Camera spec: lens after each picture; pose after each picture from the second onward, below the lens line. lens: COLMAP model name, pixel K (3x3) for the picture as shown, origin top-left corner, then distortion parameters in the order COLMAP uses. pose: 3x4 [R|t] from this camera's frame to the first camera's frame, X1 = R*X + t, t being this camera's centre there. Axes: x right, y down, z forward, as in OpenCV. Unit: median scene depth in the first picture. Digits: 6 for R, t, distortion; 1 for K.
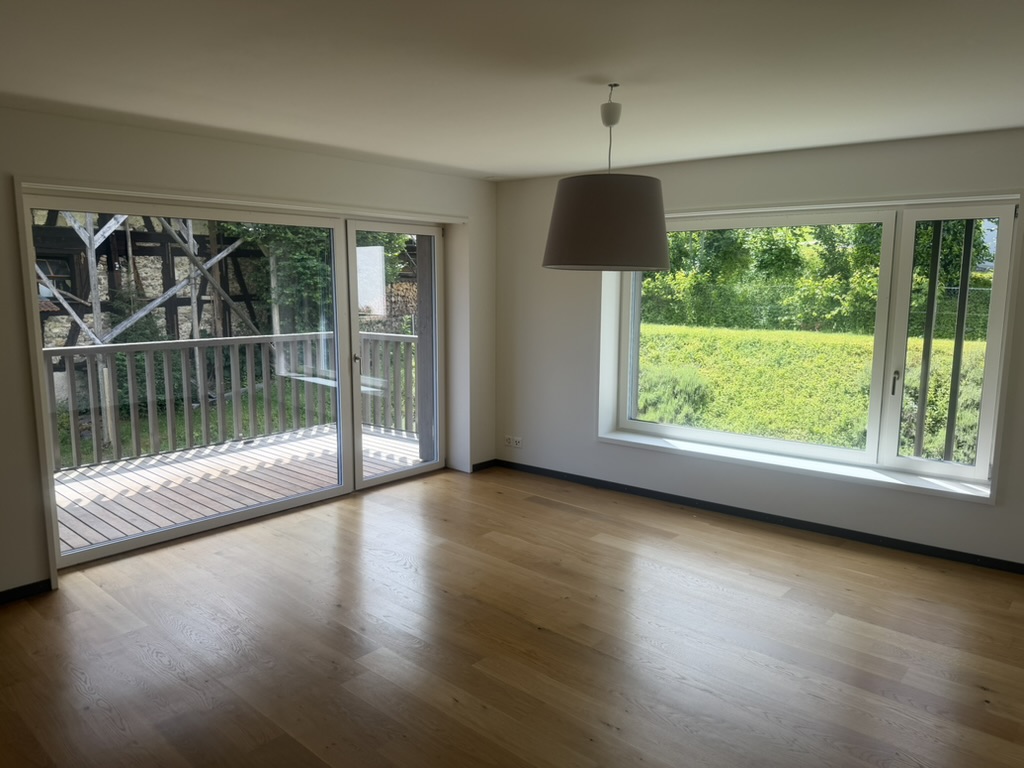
lens RADIAL K [[716.0, 0, 512.0], [0, 716.0, 384.0], [0, 0, 1]] dist [0.120877, -0.167175]
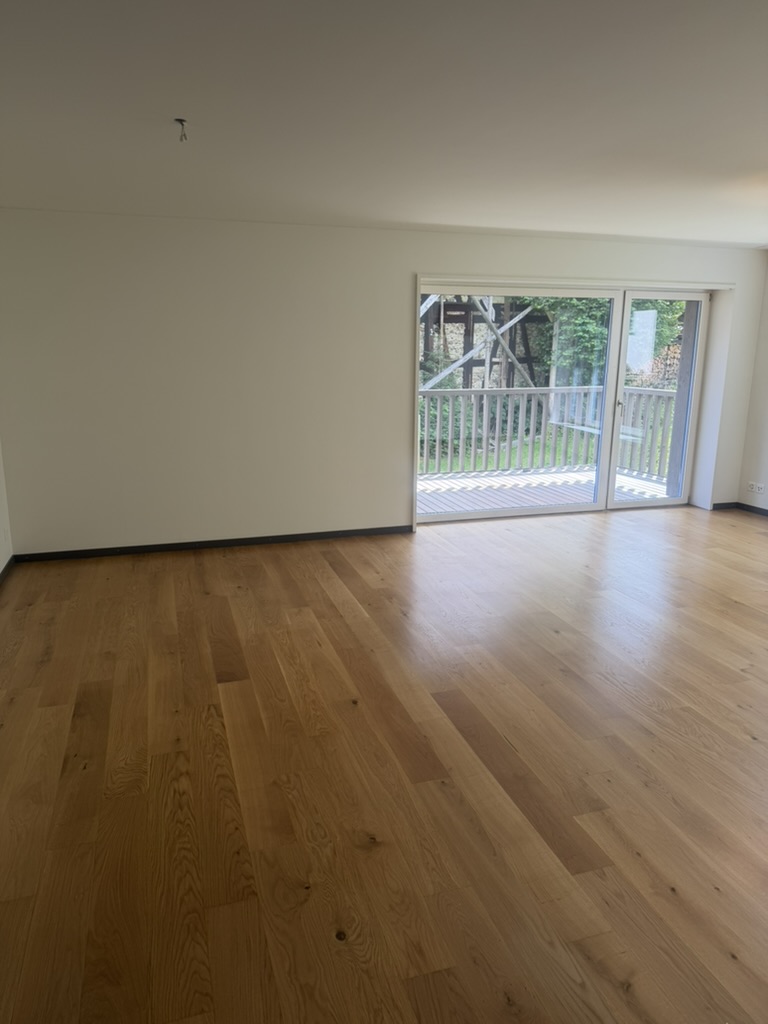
lens RADIAL K [[716.0, 0, 390.6], [0, 716.0, 513.9], [0, 0, 1]] dist [0.120877, -0.167175]
pose [[0.864423, 0.122146, -0.487702, 0.025996], [-0.079499, 0.991043, 0.107302, 0.016692], [0.496440, -0.053982, 0.866391, -0.099819]]
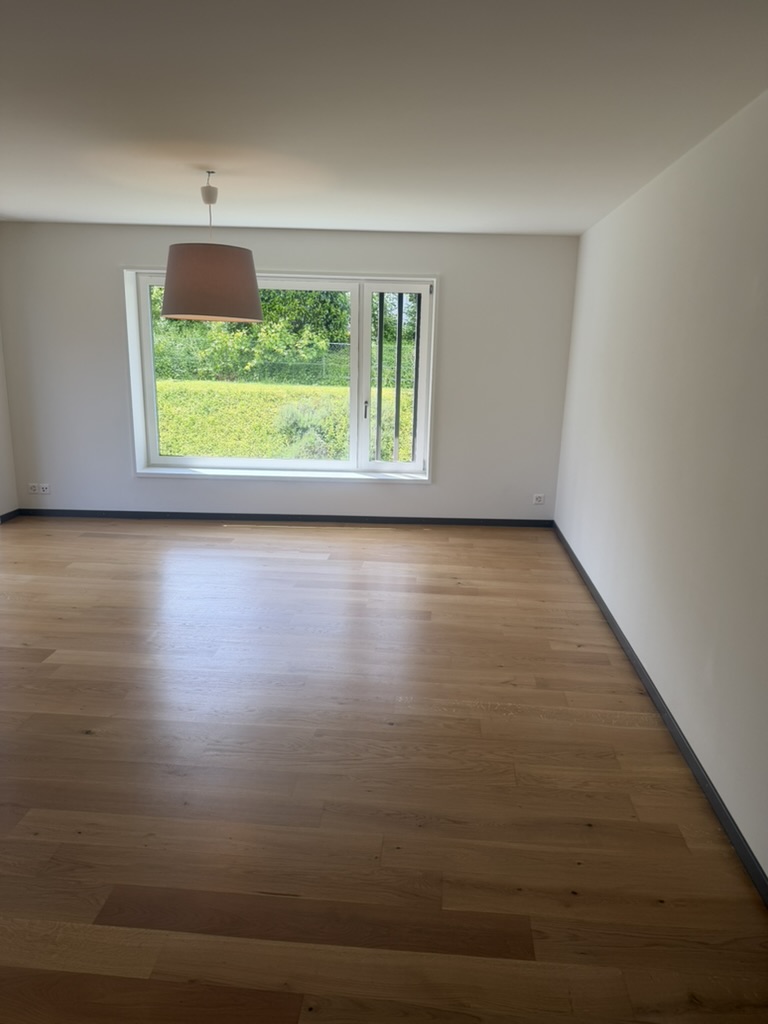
lens RADIAL K [[716.0, 0, 390.6], [0, 716.0, 513.9], [0, 0, 1]] dist [0.120877, -0.167175]
pose [[0.795749, -0.129398, 0.591642, -0.081606], [0.067785, 0.989799, 0.125309, 0.007692], [-0.601822, -0.059610, 0.796403, -0.044596]]
